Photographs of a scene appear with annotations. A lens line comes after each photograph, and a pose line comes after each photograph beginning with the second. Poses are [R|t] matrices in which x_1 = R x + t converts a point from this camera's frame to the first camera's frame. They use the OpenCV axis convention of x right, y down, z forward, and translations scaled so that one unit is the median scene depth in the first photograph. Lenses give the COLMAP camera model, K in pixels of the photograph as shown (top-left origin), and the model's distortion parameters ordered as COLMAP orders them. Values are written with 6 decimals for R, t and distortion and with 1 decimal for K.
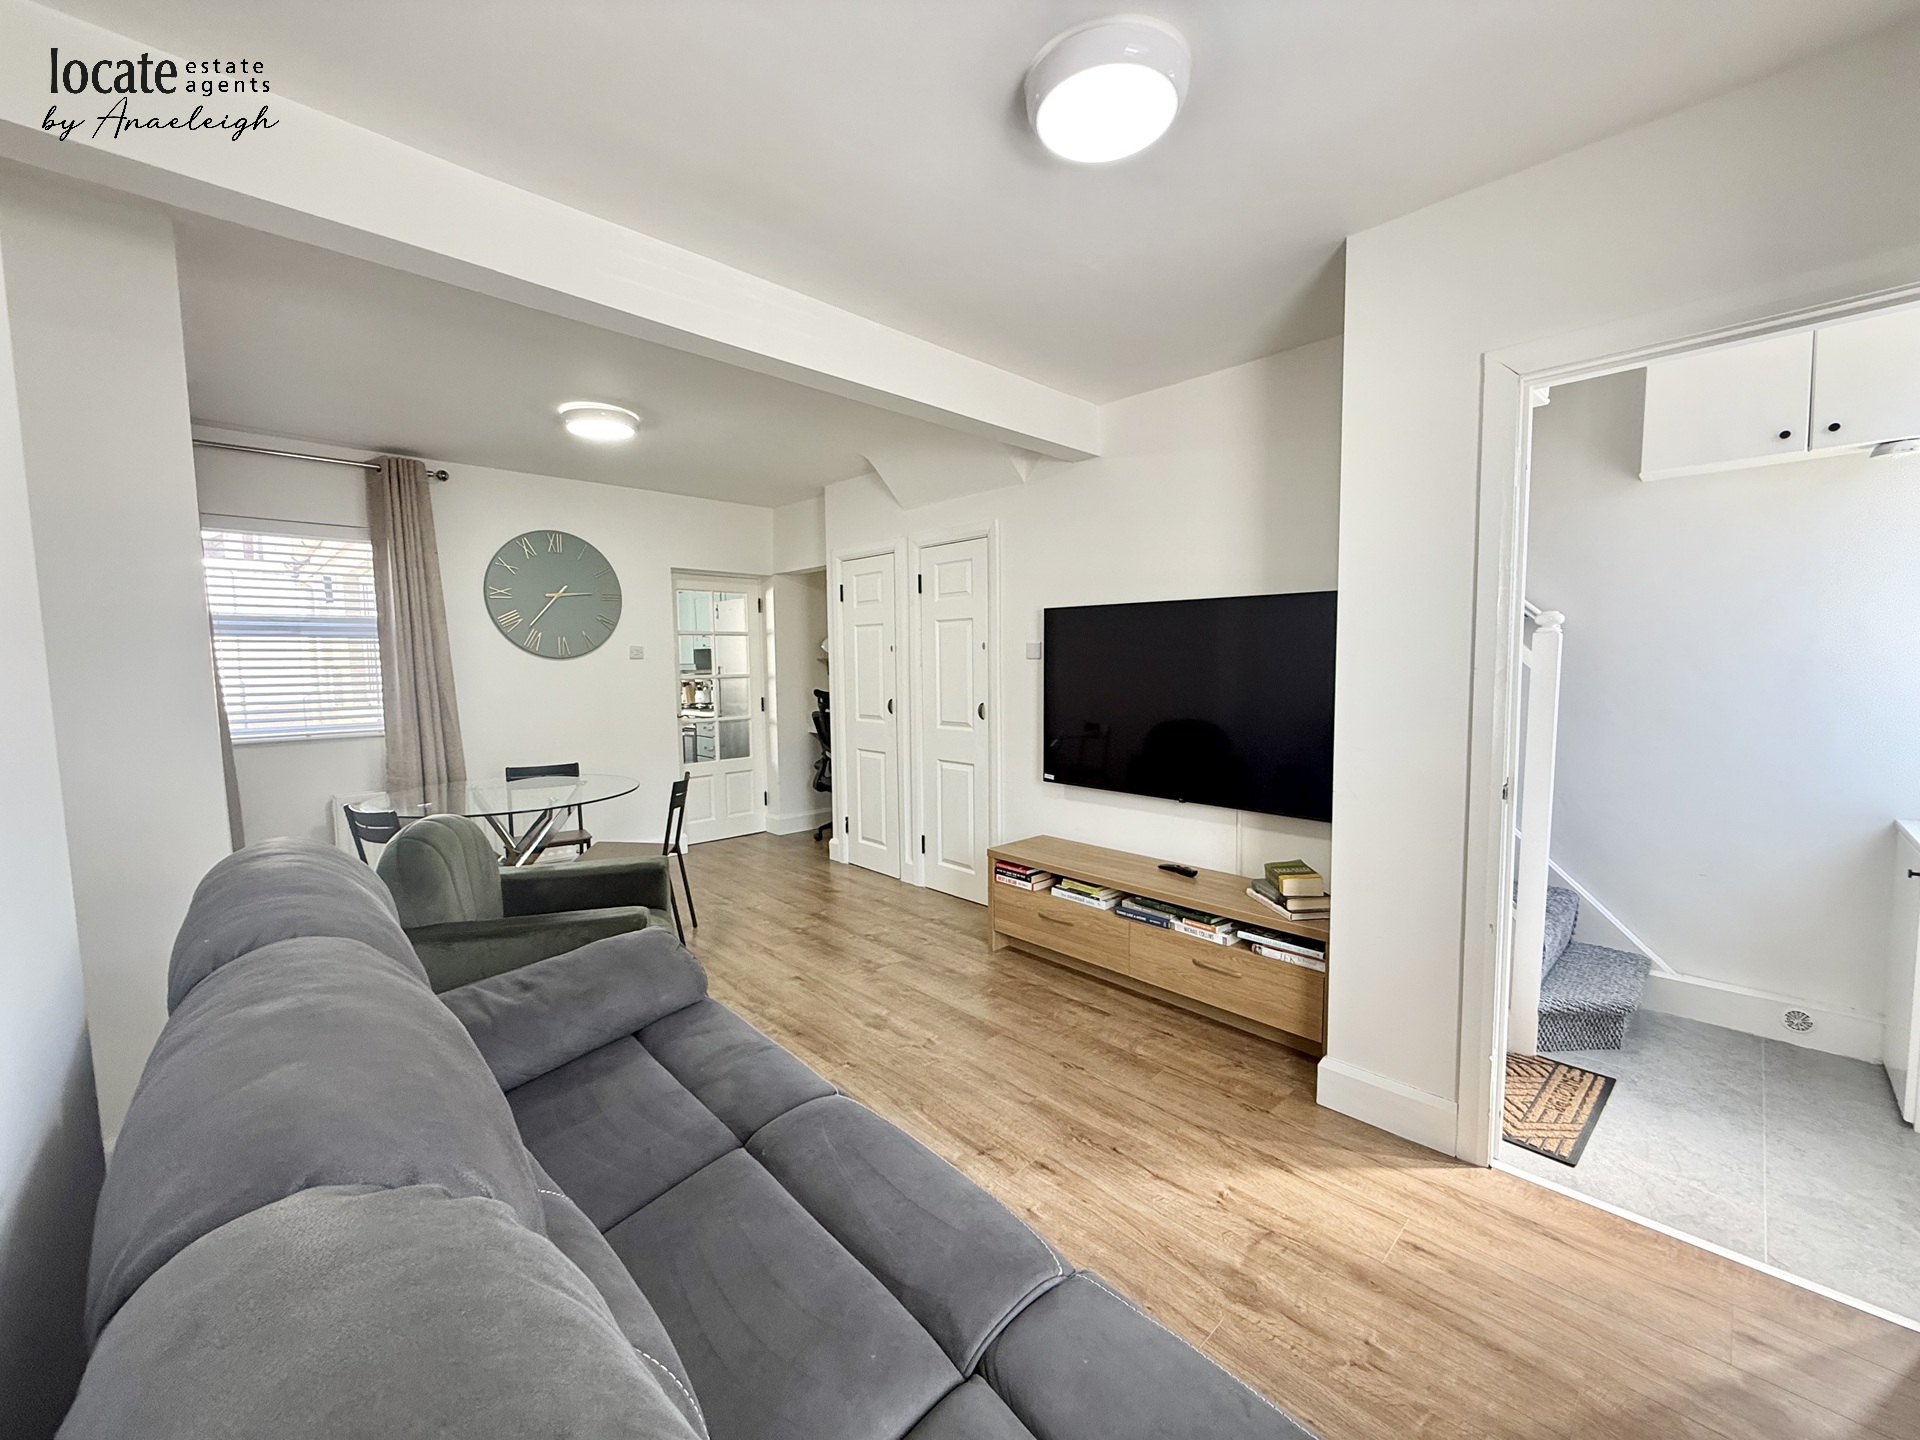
lens RADIAL K [[759.8, 0, 958.4], [0, 759.8, 711.6], [0, 0, 1]] dist [-0.002884, 0.000741]
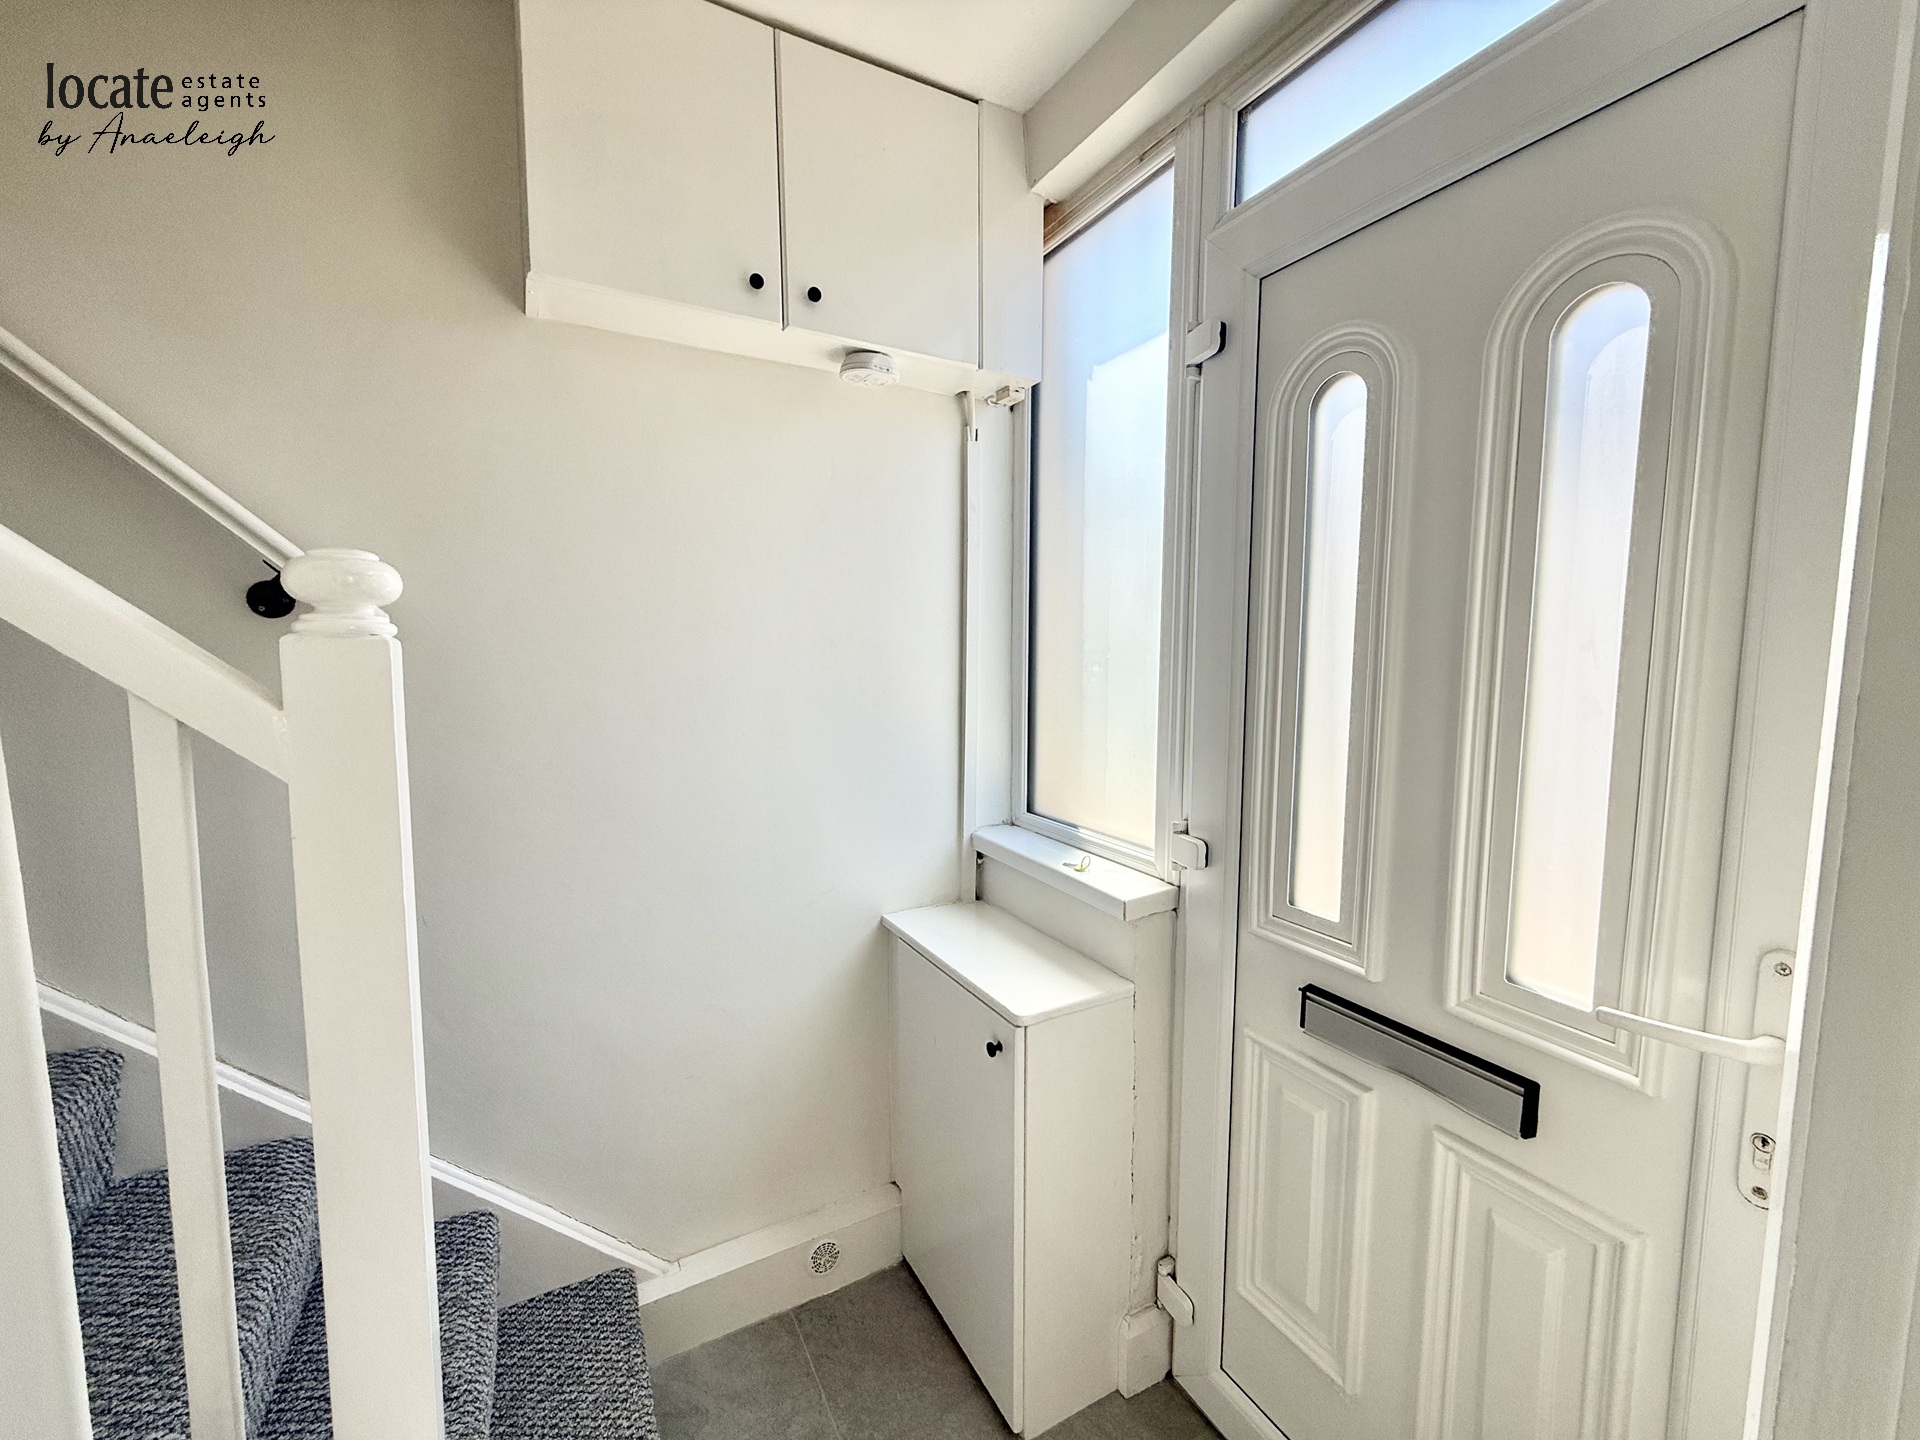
lens RADIAL K [[759.8, 0, 948.6], [0, 759.8, 725.4], [0, 0, 1]] dist [-0.002884, 0.000741]
pose [[0.271942, -0.079902, 0.958991, 0.584964], [0.069200, 0.995591, 0.063329, -0.076353], [-0.959822, 0.049140, 0.276272, 0.735702]]
